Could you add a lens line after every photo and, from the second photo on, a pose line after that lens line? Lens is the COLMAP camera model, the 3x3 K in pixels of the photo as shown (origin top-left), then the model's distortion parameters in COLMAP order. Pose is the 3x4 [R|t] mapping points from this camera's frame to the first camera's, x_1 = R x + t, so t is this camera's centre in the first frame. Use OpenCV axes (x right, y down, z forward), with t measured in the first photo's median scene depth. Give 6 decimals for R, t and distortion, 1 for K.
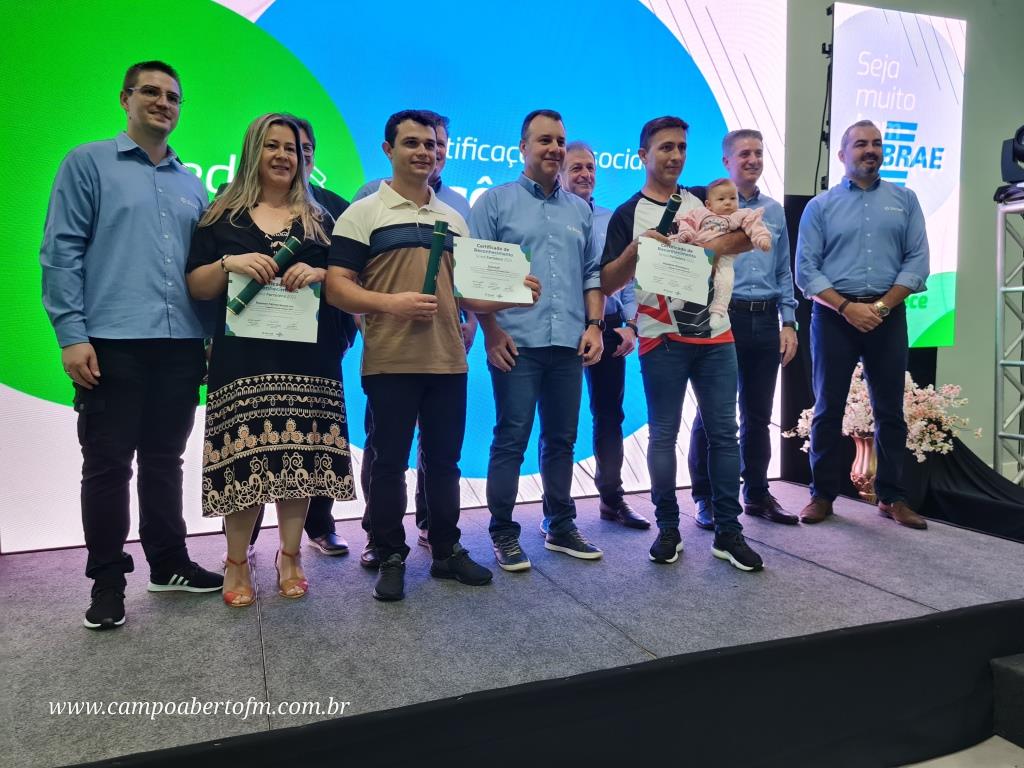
lens RADIAL K [[792.7, 0, 507.9], [0, 792.7, 390.9], [0, 0, 1]] dist [0.051457, -0.050233]
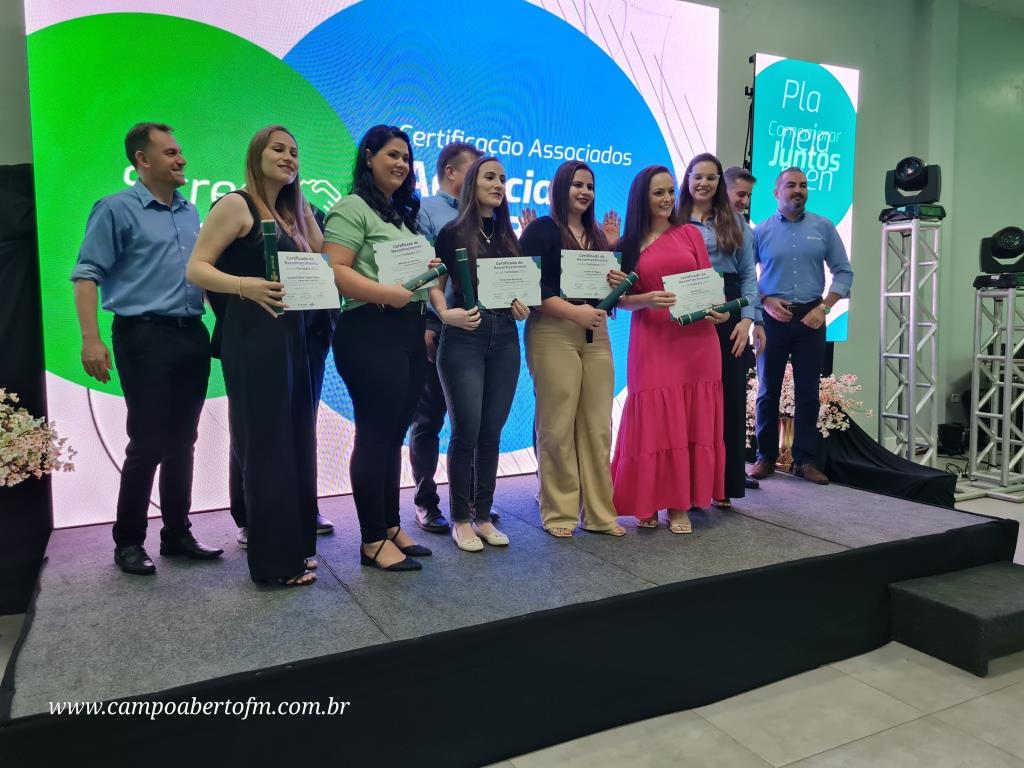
lens RADIAL K [[792.7, 0, 506.5], [0, 792.7, 374.9], [0, 0, 1]] dist [0.051457, -0.050233]
pose [[0.992213, -0.000879, 0.124549, -0.171057], [0.000583, 0.999997, 0.002411, -0.014500], [-0.124551, -0.002319, 0.992211, -0.211667]]
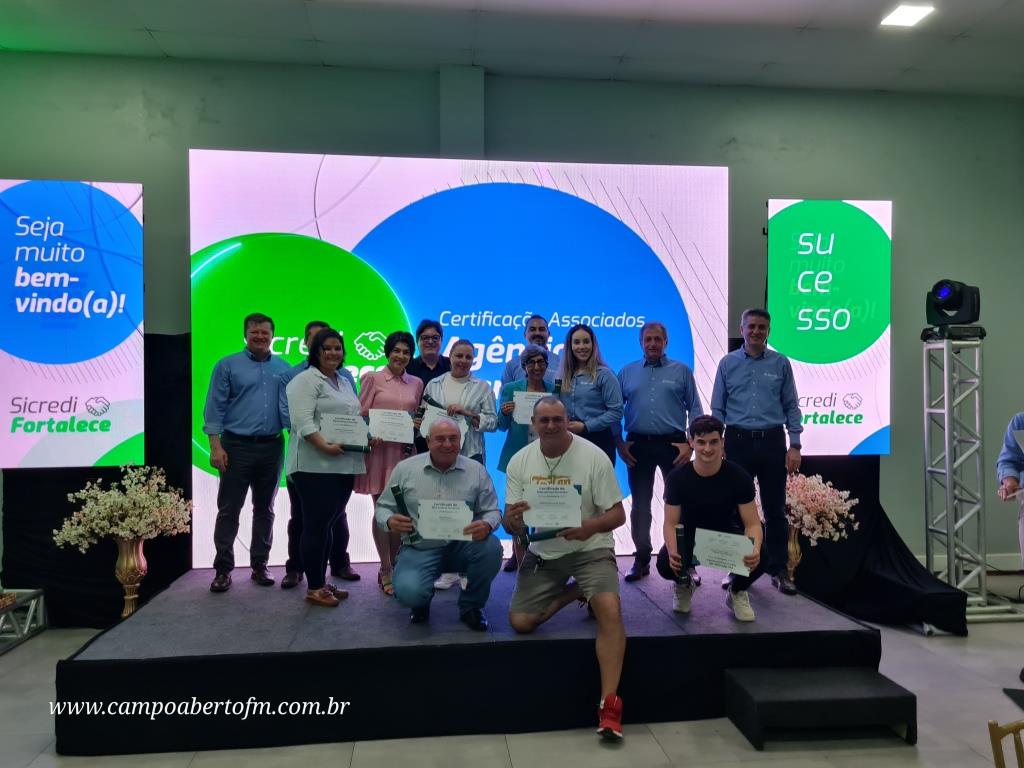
lens RADIAL K [[792.7, 0, 519.4], [0, 792.7, 405.9], [0, 0, 1]] dist [0.051457, -0.050233]
pose [[0.973396, 0.017245, -0.228478, 0.487880], [-0.030291, 0.998097, -0.053718, -0.082270], [0.227116, 0.059210, 0.972066, -0.595830]]
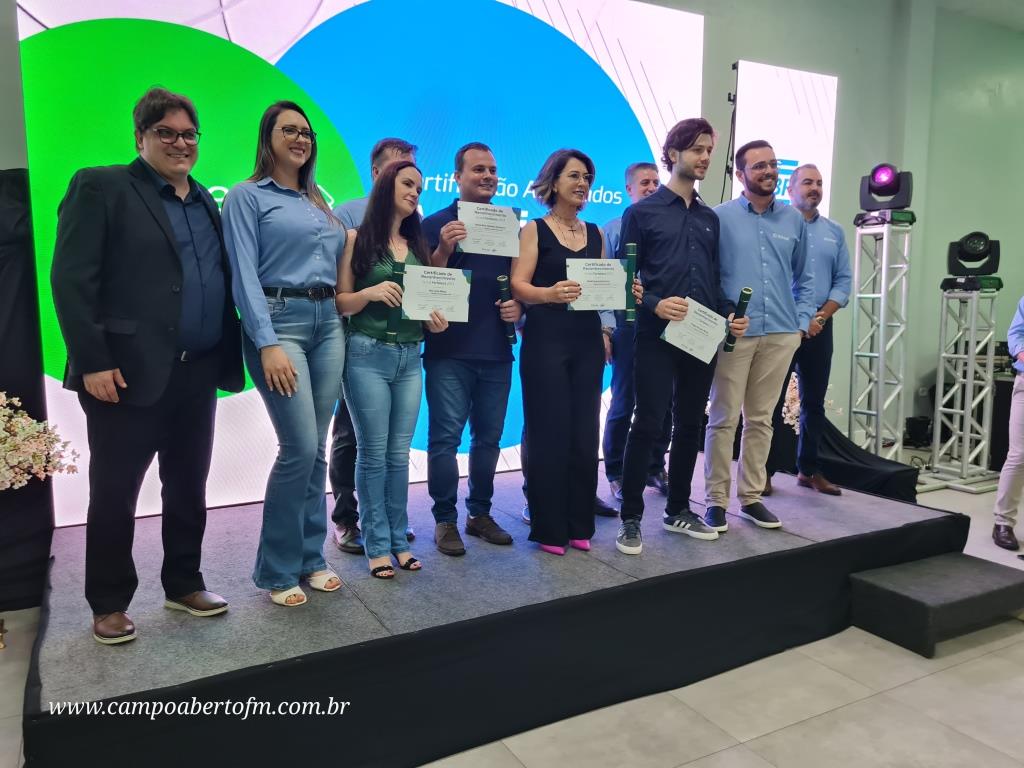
lens RADIAL K [[792.7, 0, 525.6], [0, 792.7, 397.0], [0, 0, 1]] dist [0.051457, -0.050233]
pose [[0.986005, -0.005785, 0.166615, -0.187339], [-0.002308, 0.998829, 0.048333, -0.046633], [-0.166699, -0.048041, 0.984837, -0.269494]]
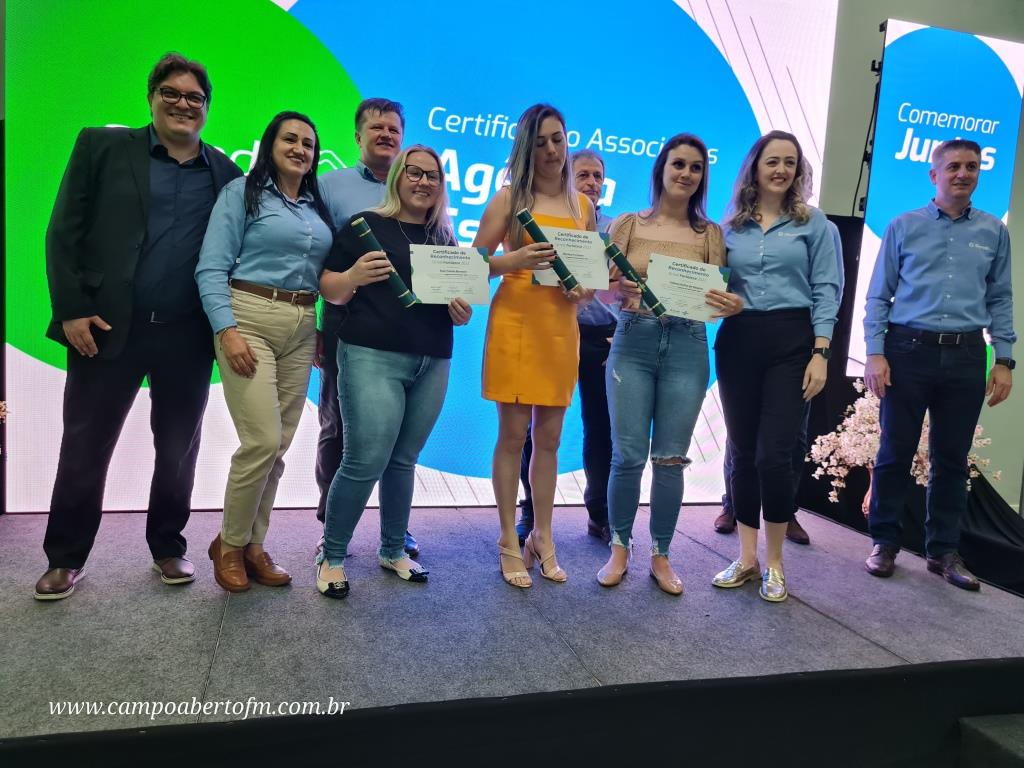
lens RADIAL K [[792.7, 0, 516.5], [0, 792.7, 386.9], [0, 0, 1]] dist [0.051457, -0.050233]
pose [[0.995169, 0.080572, -0.056104, 0.080625], [-0.079971, 0.996714, 0.012887, -0.028872], [0.056958, -0.008338, 0.998342, 0.006623]]
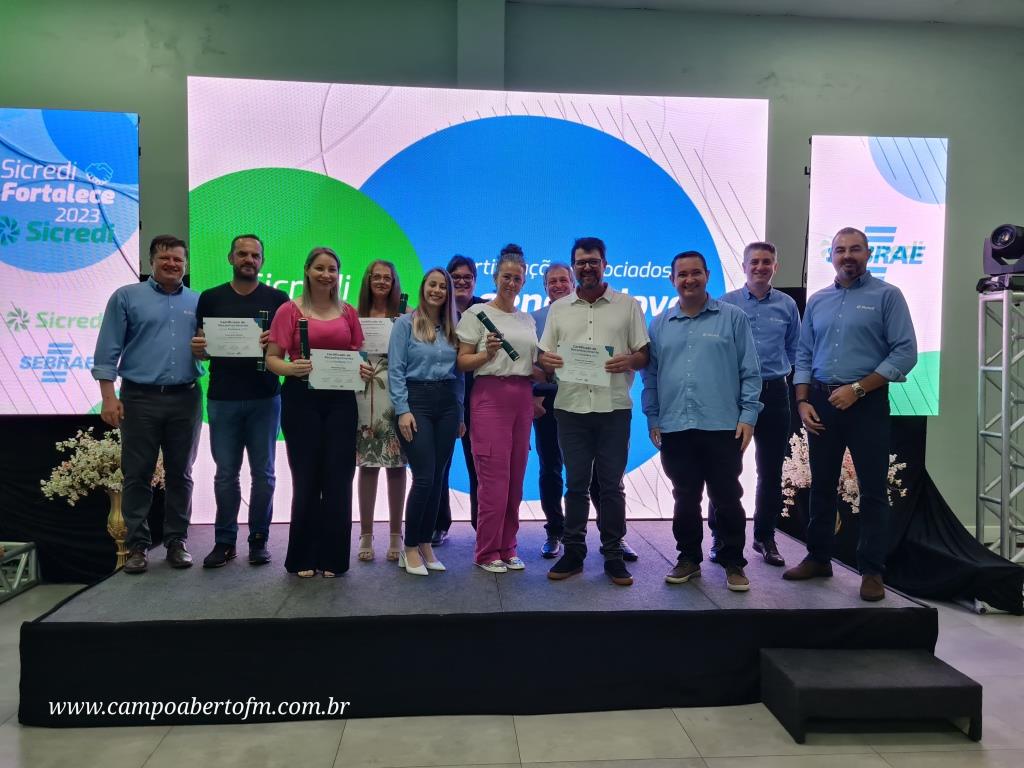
lens RADIAL K [[792.7, 0, 513.1], [0, 792.7, 378.5], [0, 0, 1]] dist [0.051457, -0.050233]
pose [[0.964845, 0.034868, -0.260495, 0.464484], [-0.045875, 0.998288, -0.036292, -0.068780], [0.258784, 0.046967, 0.964793, -0.461245]]
